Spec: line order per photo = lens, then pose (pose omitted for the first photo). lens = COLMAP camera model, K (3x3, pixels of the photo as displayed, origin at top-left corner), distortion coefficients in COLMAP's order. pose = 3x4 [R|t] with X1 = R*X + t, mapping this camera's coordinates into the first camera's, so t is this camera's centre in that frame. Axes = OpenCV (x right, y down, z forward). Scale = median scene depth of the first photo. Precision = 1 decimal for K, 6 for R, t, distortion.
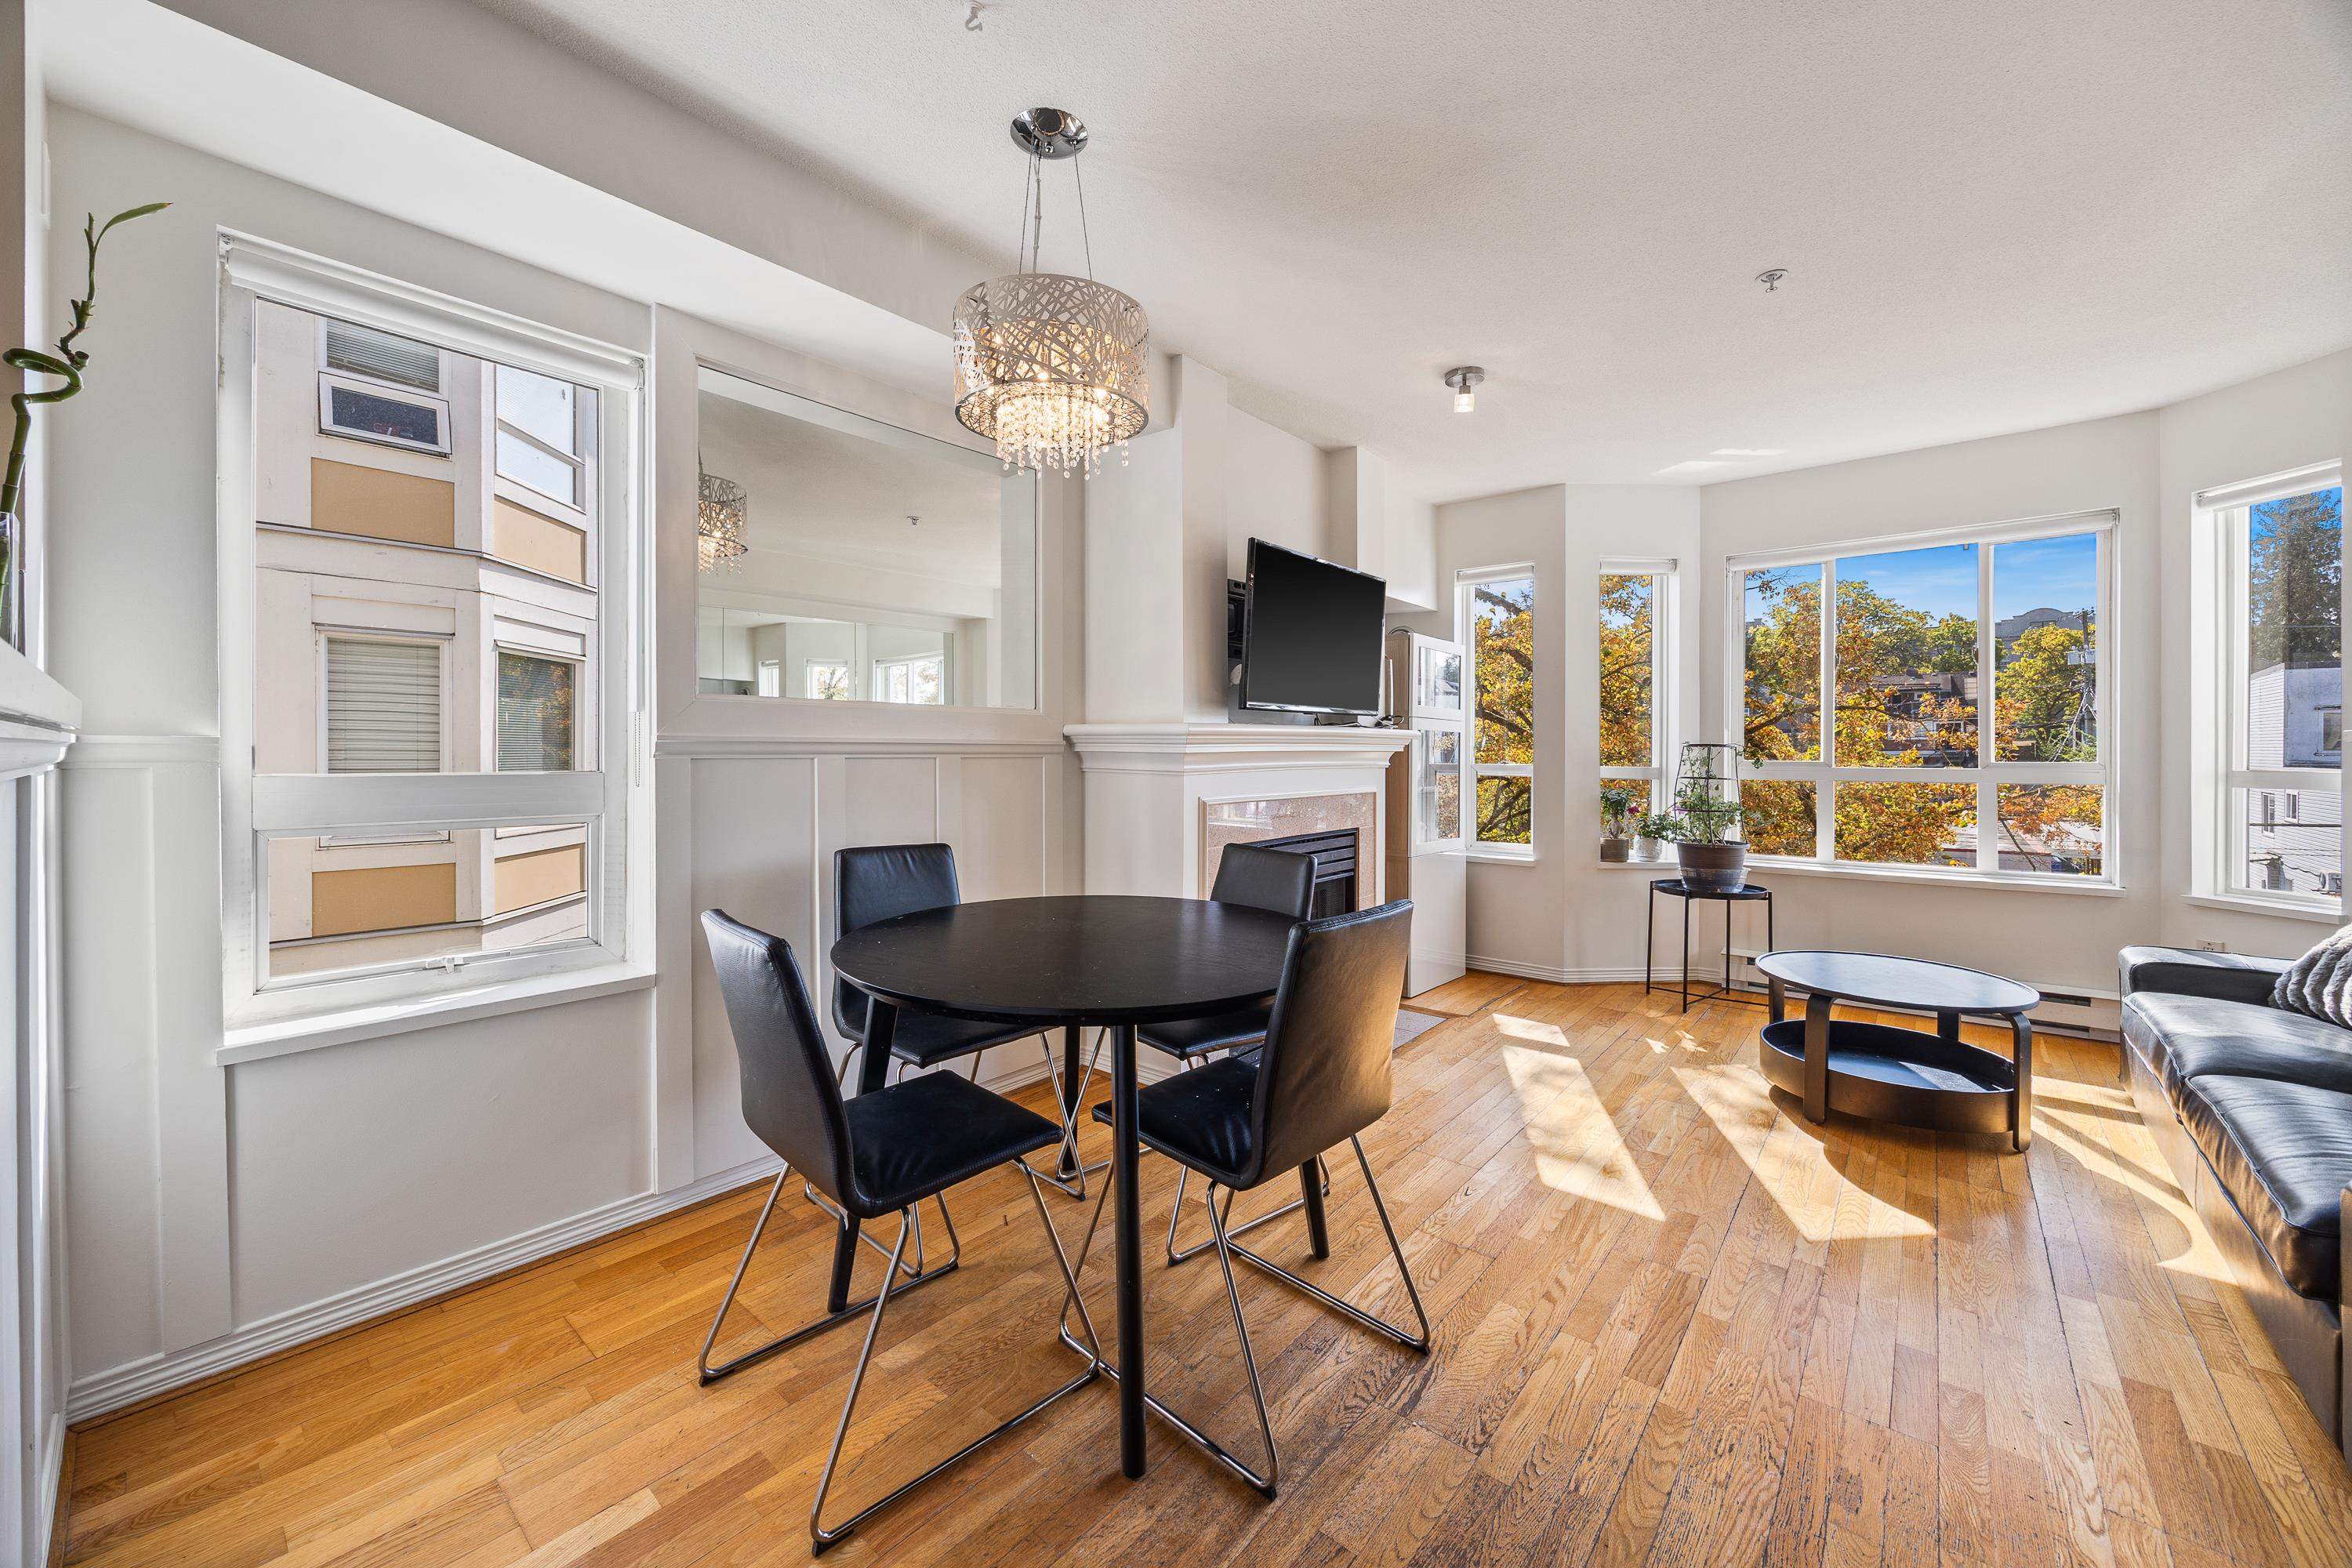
lens RADIAL K [[891.1, 0, 1178.2], [0, 891.1, 758.4], [0, 0, 1]] dist [-0.003896, 0.000673]
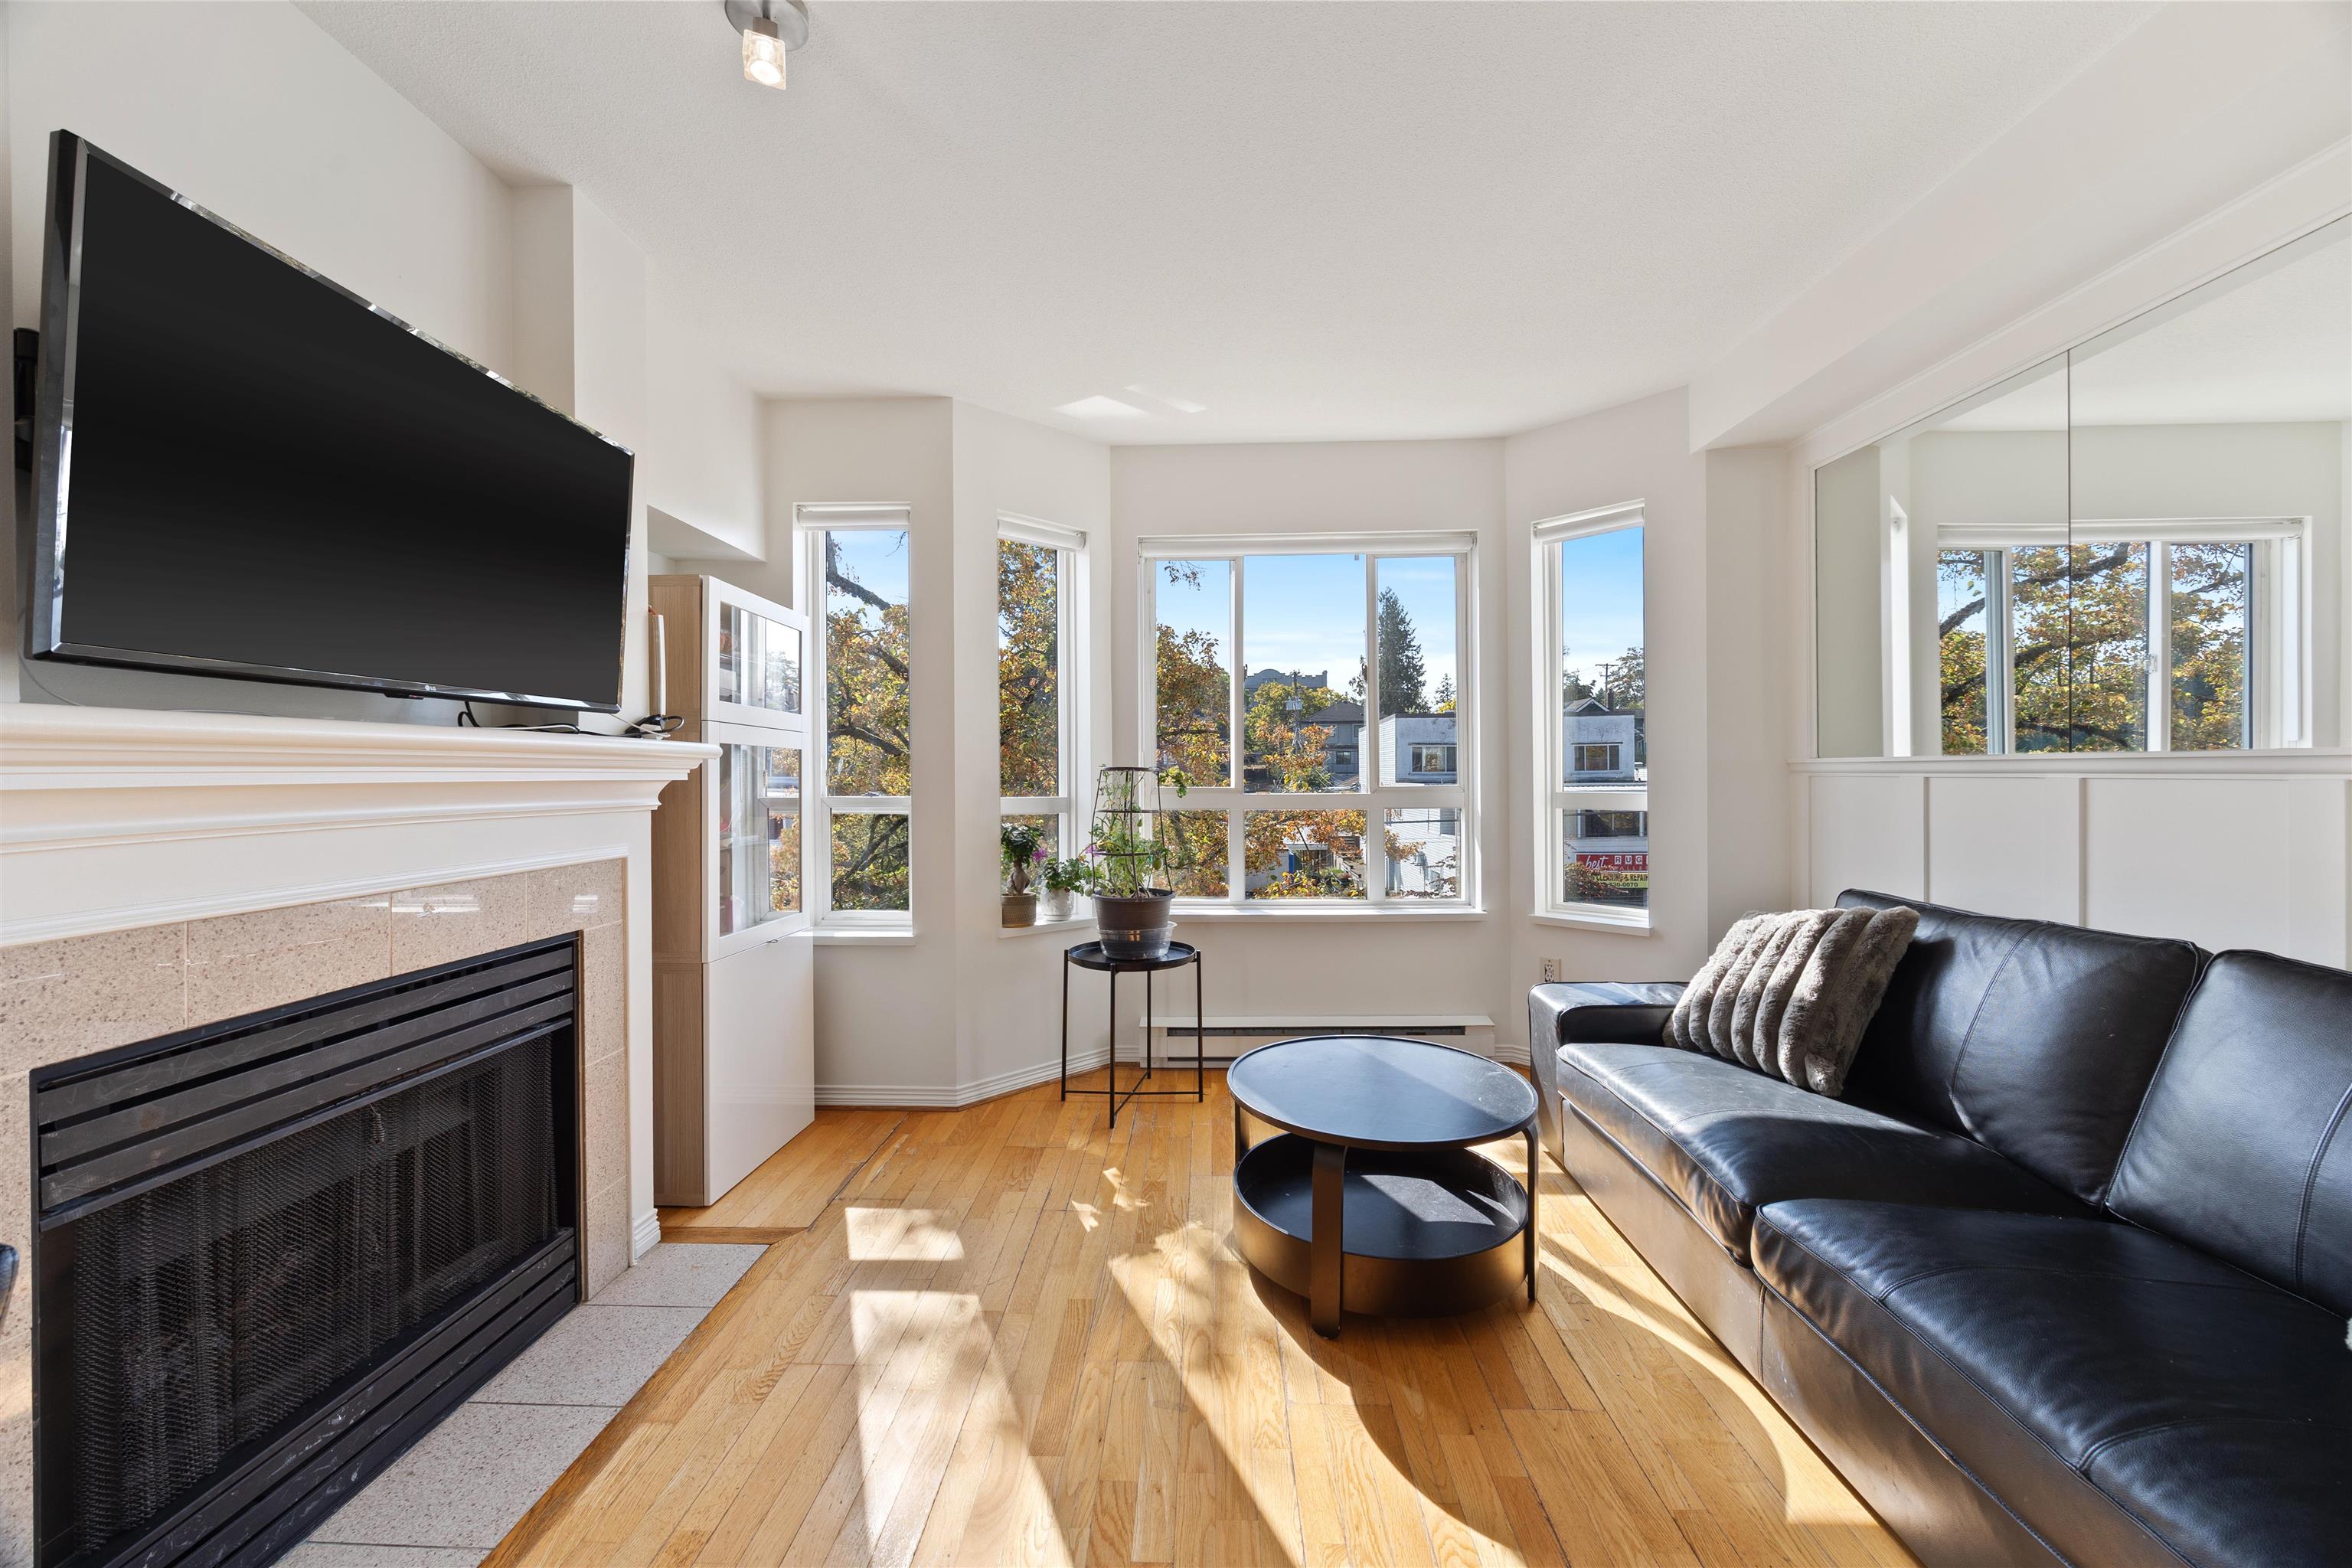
lens RADIAL K [[891.1, 0, 1172.5], [0, 891.1, 776.2], [0, 0, 1]] dist [-0.003896, 0.000673]
pose [[0.787441, -0.006469, 0.616356, 0.144431], [0.010259, 0.999944, -0.002611, -0.005973], [-0.616305, 0.008379, 0.787463, 0.360741]]
